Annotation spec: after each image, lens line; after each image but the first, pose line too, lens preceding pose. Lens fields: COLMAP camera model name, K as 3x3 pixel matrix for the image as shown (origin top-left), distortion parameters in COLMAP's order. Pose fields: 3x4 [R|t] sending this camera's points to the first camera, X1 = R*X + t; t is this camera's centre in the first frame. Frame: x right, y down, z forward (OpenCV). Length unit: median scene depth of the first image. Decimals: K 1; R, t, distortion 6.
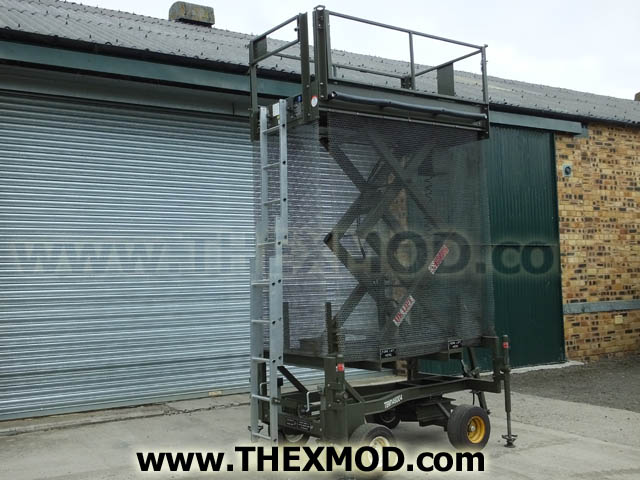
lens RADIAL K [[692.7, 0, 320.0], [0, 692.7, 240.0], [0, 0, 1]] dist [-0.009133, -0.010089]
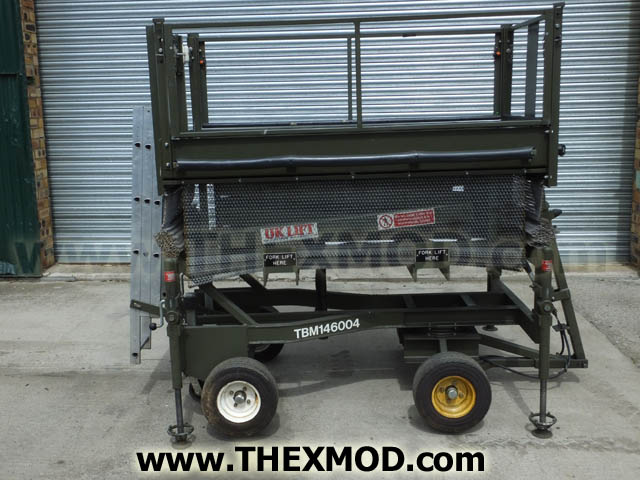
lens RADIAL K [[796.5, 0, 320.0], [0, 796.5, 240.0], [0, 0, 1]] dist [0.010179, -0.039475]
pose [[0.798813, 0.122002, -0.589078, 0.442202], [0.030889, 0.969610, 0.242699, -0.025715], [0.600786, -0.212067, 0.770768, 0.357923]]
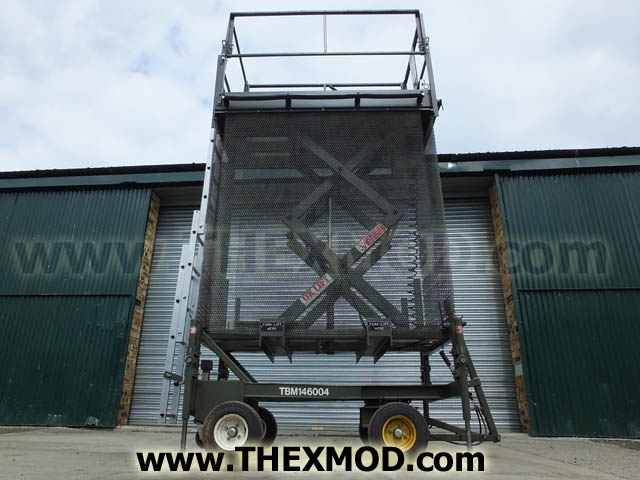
lens RADIAL K [[455.4, 0, 322.4], [0, 455.4, 250.9], [0, 0, 1]] dist [-0.026953, -0.000427]
pose [[0.801425, -0.174706, -0.572010, 0.404659], [0.000045, 0.956405, -0.292045, 0.191690], [0.598095, 0.234026, 0.766495, 0.434951]]
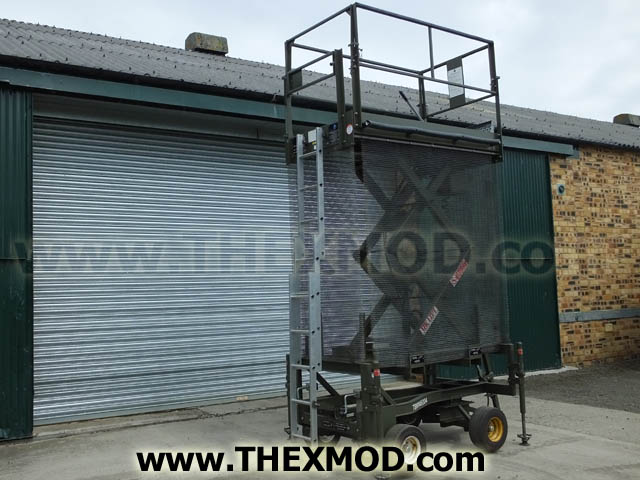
lens RADIAL K [[658.4, 0, 320.0], [0, 658.4, 240.0], [0, 0, 1]] dist [-0.039457, 0.018379]
pose [[0.999944, -0.003230, 0.010092, -0.049864], [0.003439, 0.999777, -0.020831, -0.002483], [-0.010022, 0.020865, 0.999732, -0.026937]]
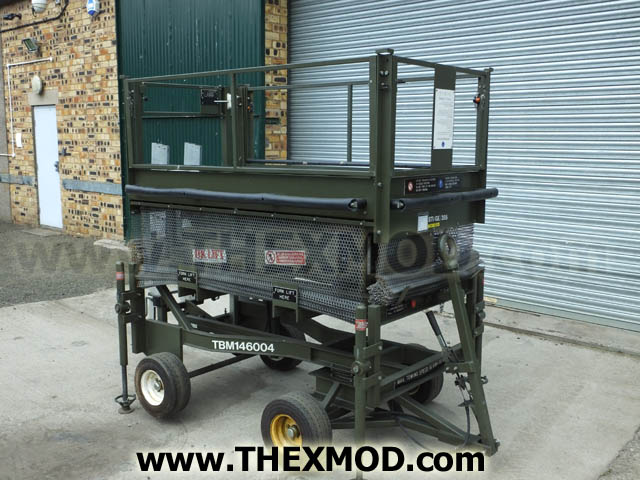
lens RADIAL K [[692.7, 0, 320.0], [0, 692.7, 240.0], [0, 0, 1]] dist [-0.009133, -0.010089]
pose [[0.241519, 0.176888, -0.954138, 0.664946], [0.042346, 0.980388, 0.192473, -0.011234], [0.969472, -0.086890, 0.229291, 0.763738]]
